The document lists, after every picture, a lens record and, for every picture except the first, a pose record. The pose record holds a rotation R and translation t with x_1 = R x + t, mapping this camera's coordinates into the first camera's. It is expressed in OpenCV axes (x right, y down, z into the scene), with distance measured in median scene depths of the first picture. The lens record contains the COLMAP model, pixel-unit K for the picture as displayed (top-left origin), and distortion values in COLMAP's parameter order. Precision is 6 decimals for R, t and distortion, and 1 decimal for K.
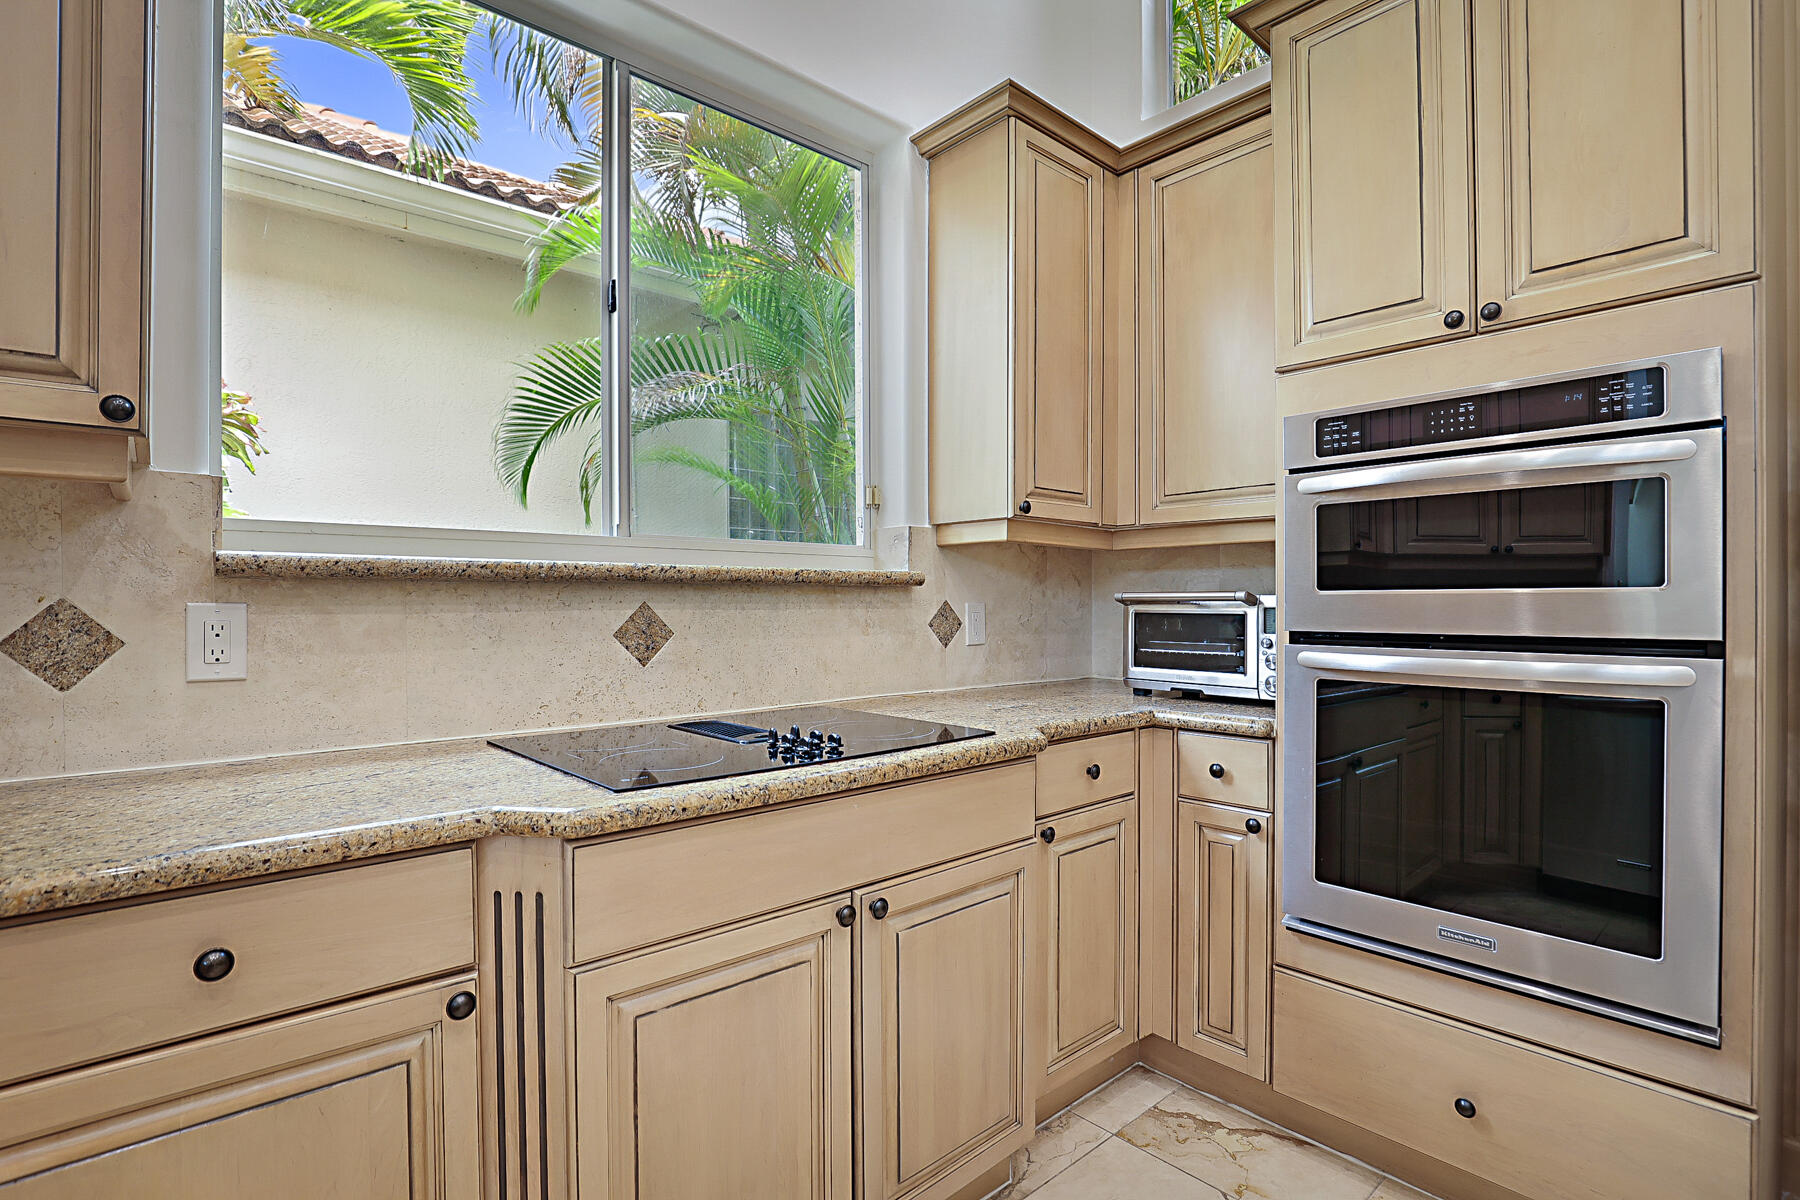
lens RADIAL K [[871.5, 0, 911.5], [0, 871.5, 604.7], [0, 0, 1]] dist [-0.024716, 0.001074]
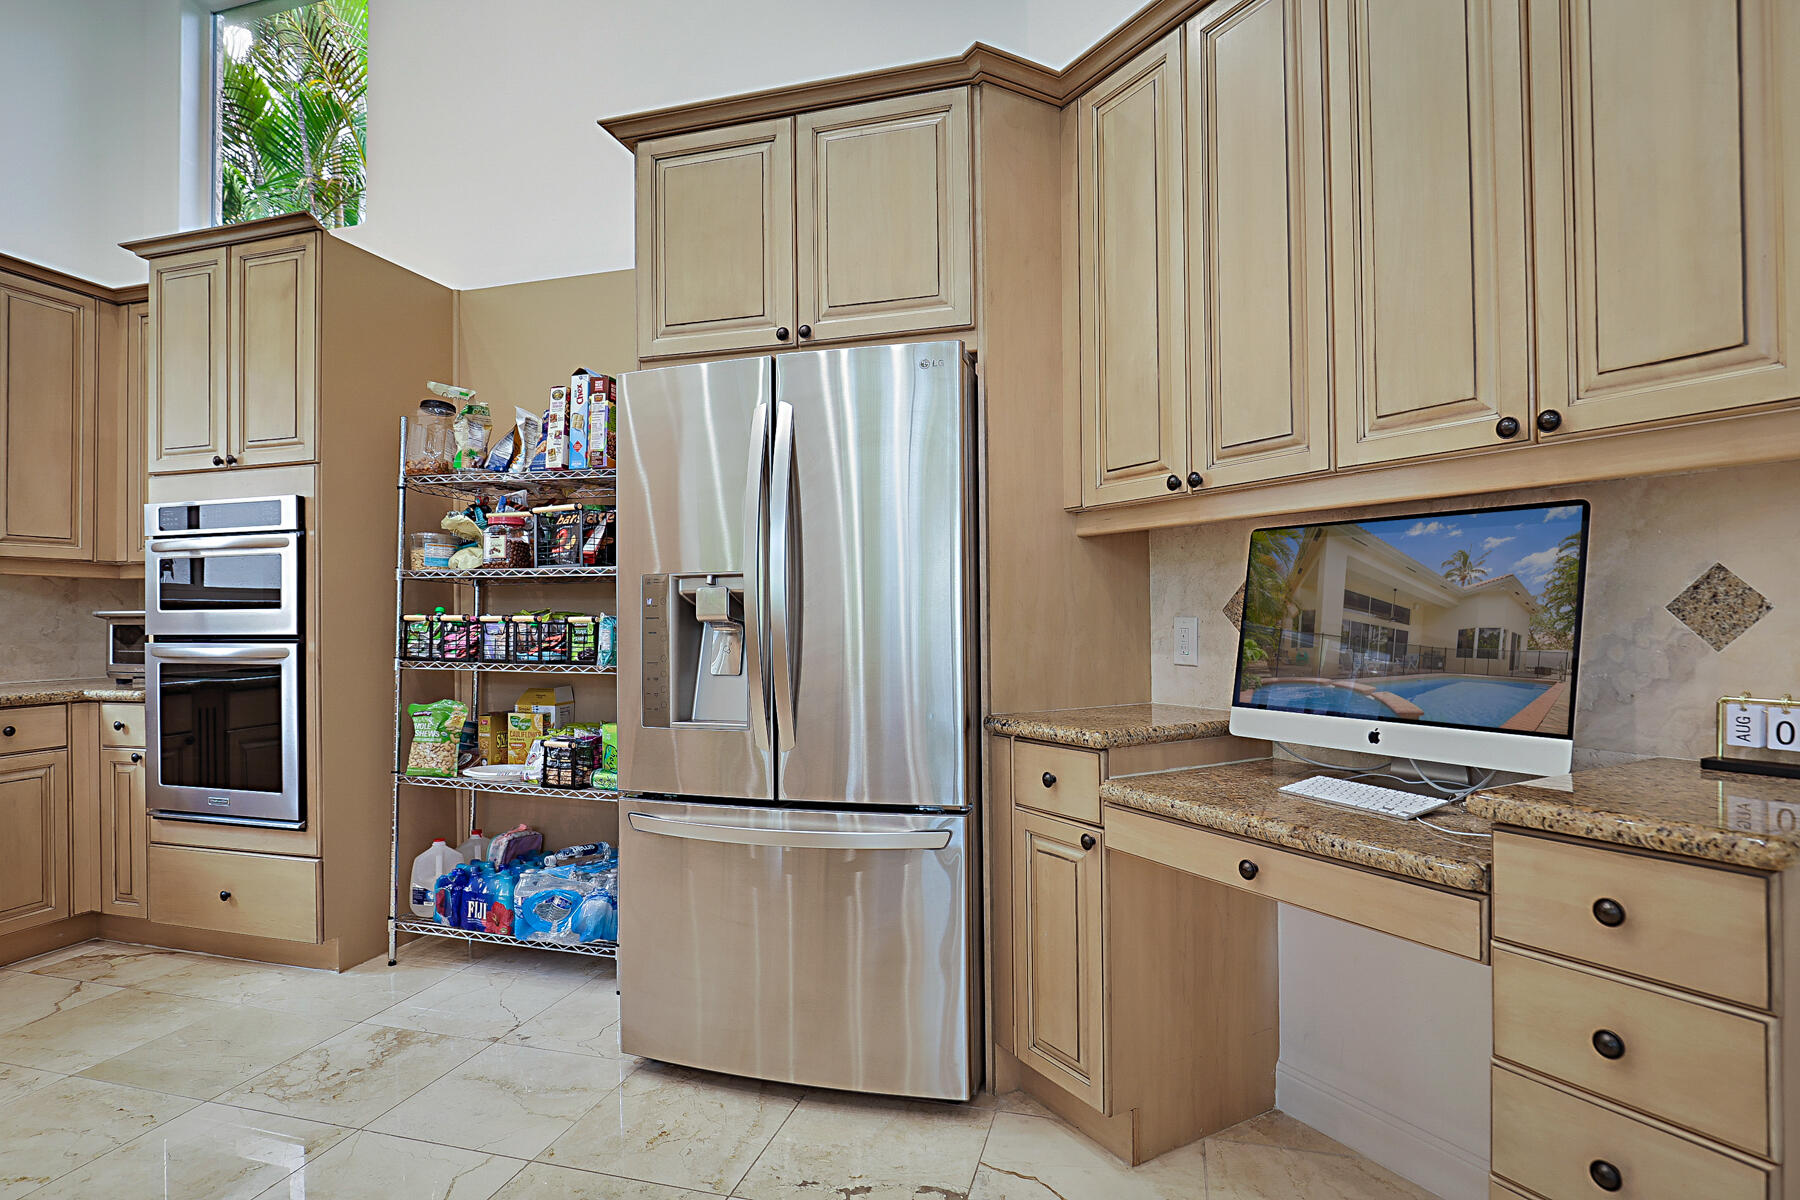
lens RADIAL K [[912.1, 0, 893.3], [0, 912.1, 605.8], [0, 0, 1]] dist [-0.017706, -0.001495]
pose [[0.839566, -0.002038, 0.543255, 0.672106], [0.008323, 0.999924, -0.009111, 0.002989], [-0.543195, 0.012171, 0.839519, -1.155041]]
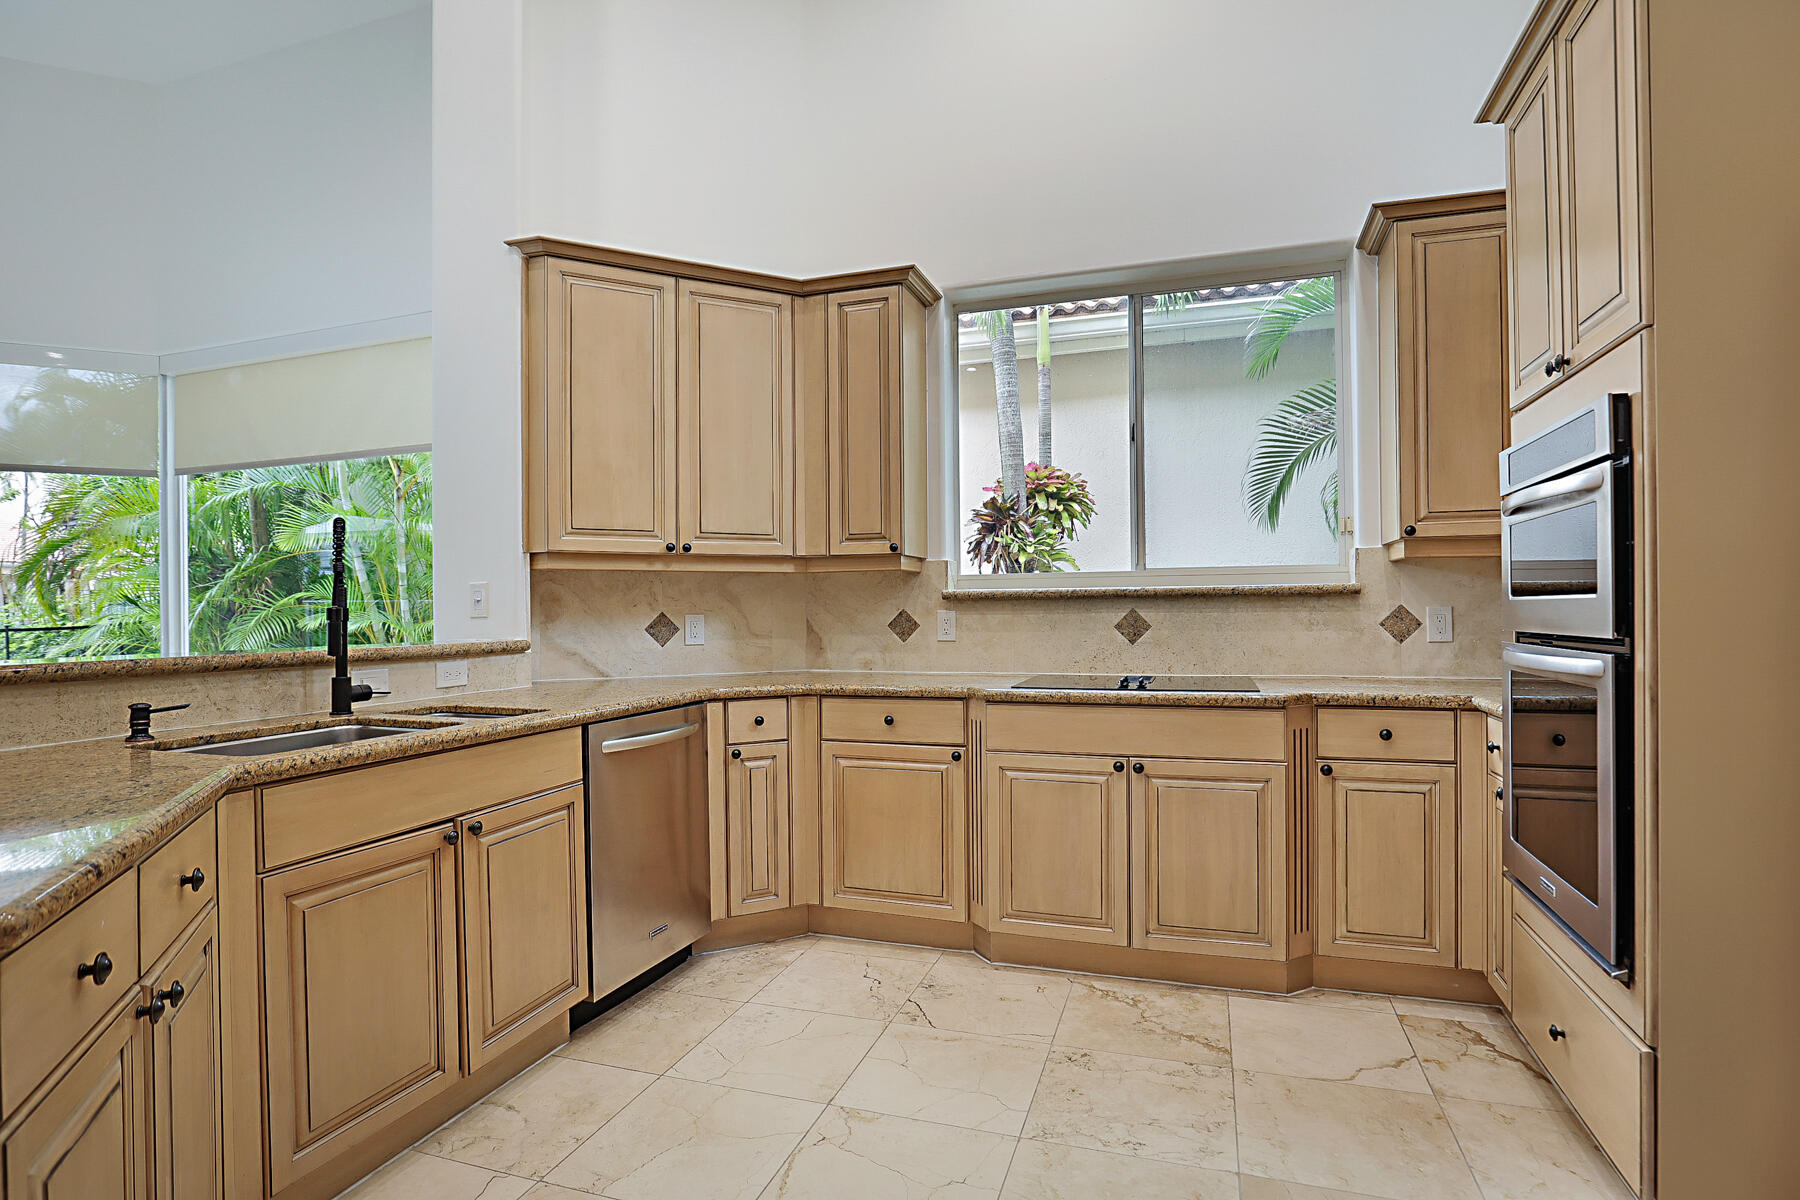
lens RADIAL K [[912.1, 0, 904.6], [0, 912.1, 607.6], [0, 0, 1]] dist [-0.017706, -0.001495]
pose [[0.497890, -0.005322, -0.867224, 1.077363], [0.006752, 0.999975, -0.002260, -0.003782], [0.867214, -0.004730, 0.497913, -0.332426]]
